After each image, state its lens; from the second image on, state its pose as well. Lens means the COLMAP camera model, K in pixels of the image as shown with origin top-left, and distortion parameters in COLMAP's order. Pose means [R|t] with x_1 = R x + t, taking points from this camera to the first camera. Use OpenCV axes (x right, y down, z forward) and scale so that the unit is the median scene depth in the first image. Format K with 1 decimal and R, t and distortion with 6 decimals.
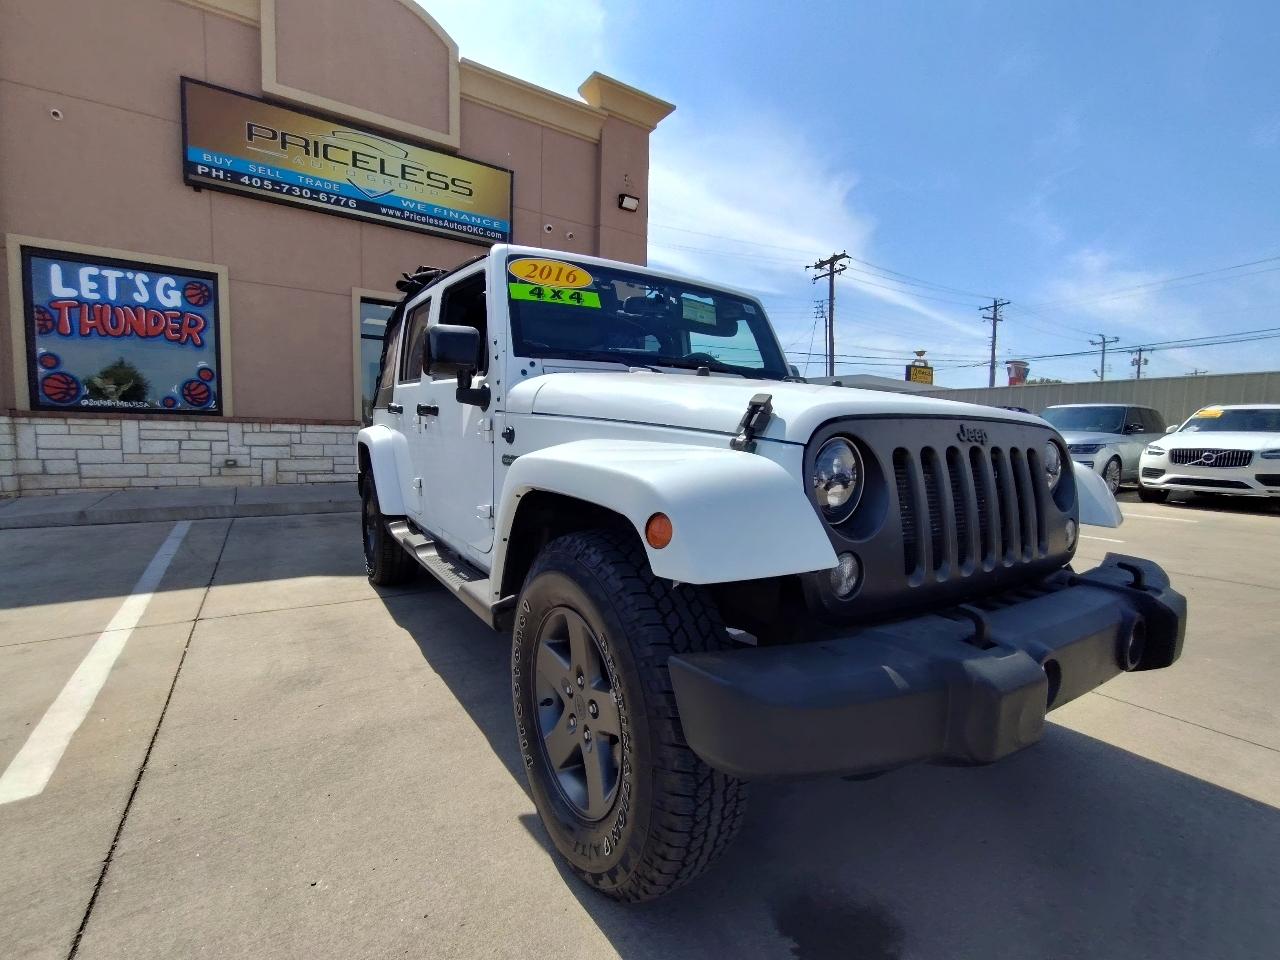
lens RADIAL K [[586.4, 0, 628.0], [0, 586.4, 495.5], [0, 0, 1]] dist [-0.017457, 0.003988]
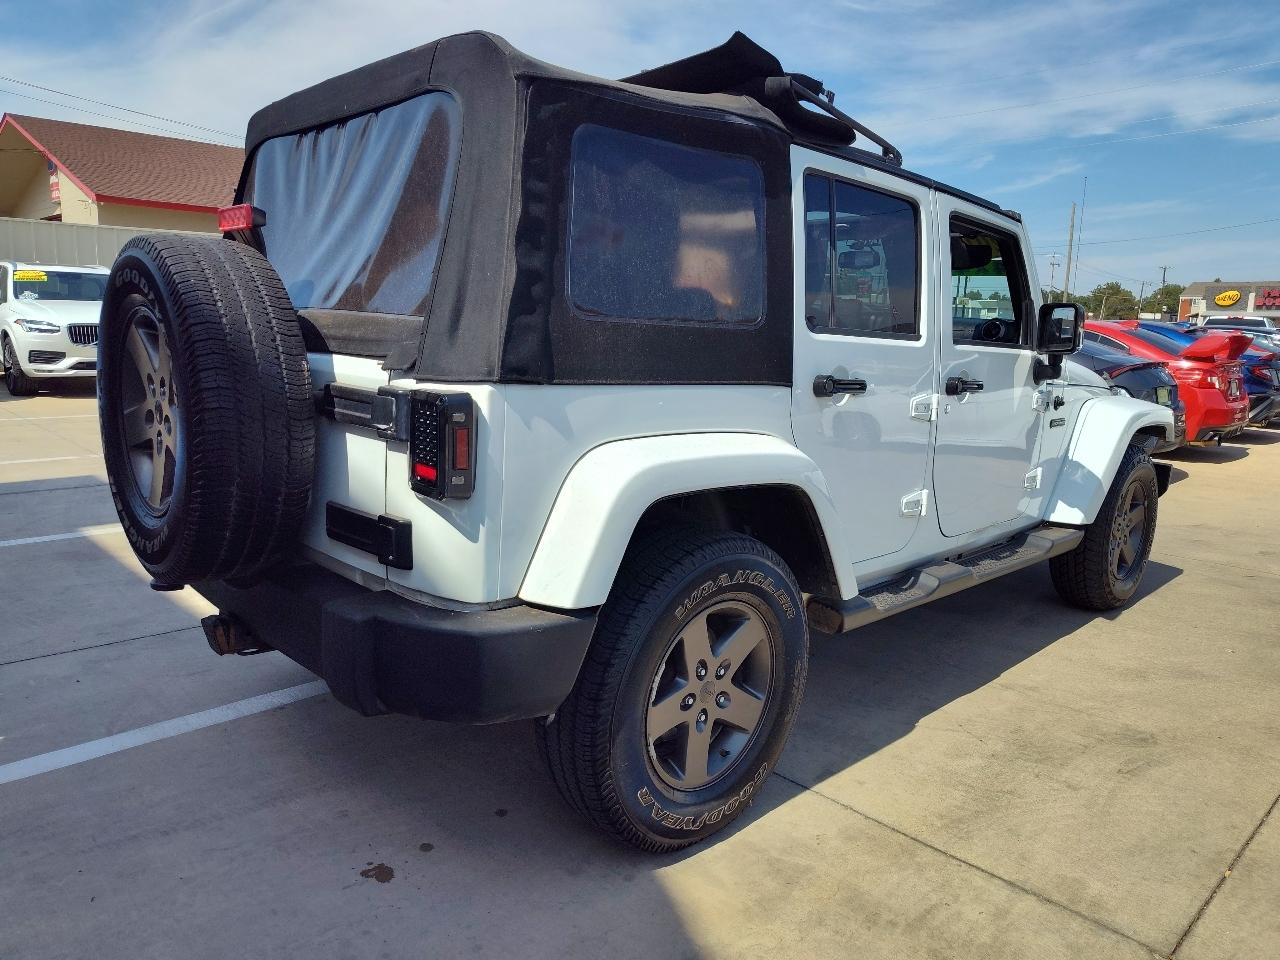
lens RADIAL K [[893.9, 0, 647.3], [0, 893.9, 479.8], [0, 0, 1]] dist [0.023520, -0.020328]
pose [[-0.208515, -0.203896, 0.956529, -0.445107], [0.066502, 0.972807, 0.221863, -0.101411], [-0.975756, 0.109872, -0.189285, 0.532250]]
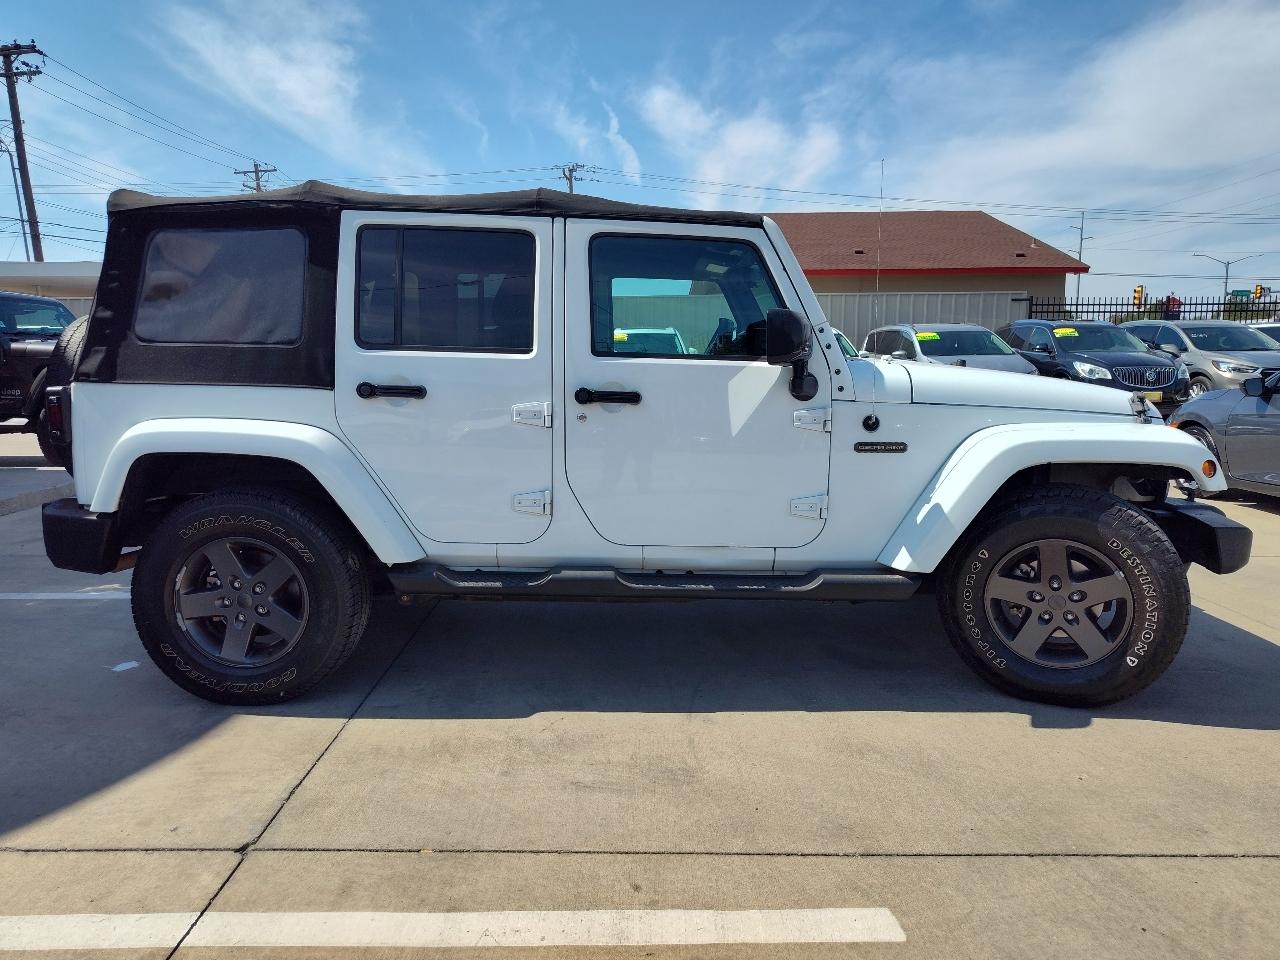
lens RADIAL K [[893.9, 0, 630.8], [0, 893.9, 478.6], [0, 0, 1]] dist [0.023520, -0.020328]
pose [[0.537969, -0.140189, 0.831226, -0.428857], [0.106916, 0.989458, 0.097680, -0.049973], [-0.836157, 0.036323, 0.547286, 0.113824]]
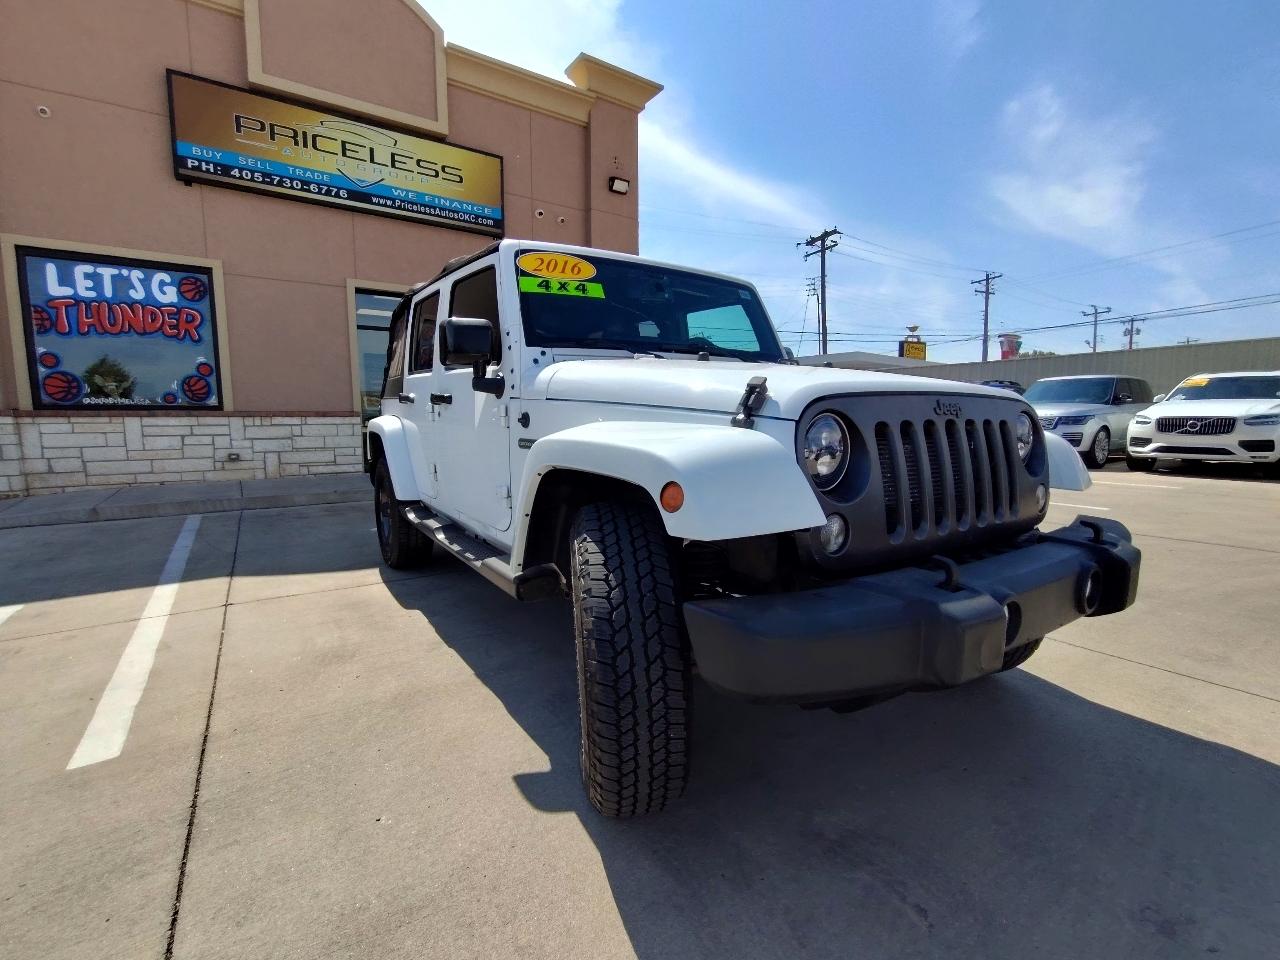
lens RADIAL K [[586.4, 0, 629.3], [0, 586.4, 496.5], [0, 0, 1]] dist [-0.017457, 0.003988]
pose [[0.999580, -0.028044, 0.007260, -0.005180], [0.027819, 0.999181, 0.029393, 0.002356], [-0.008078, -0.029179, 0.999542, -0.019804]]
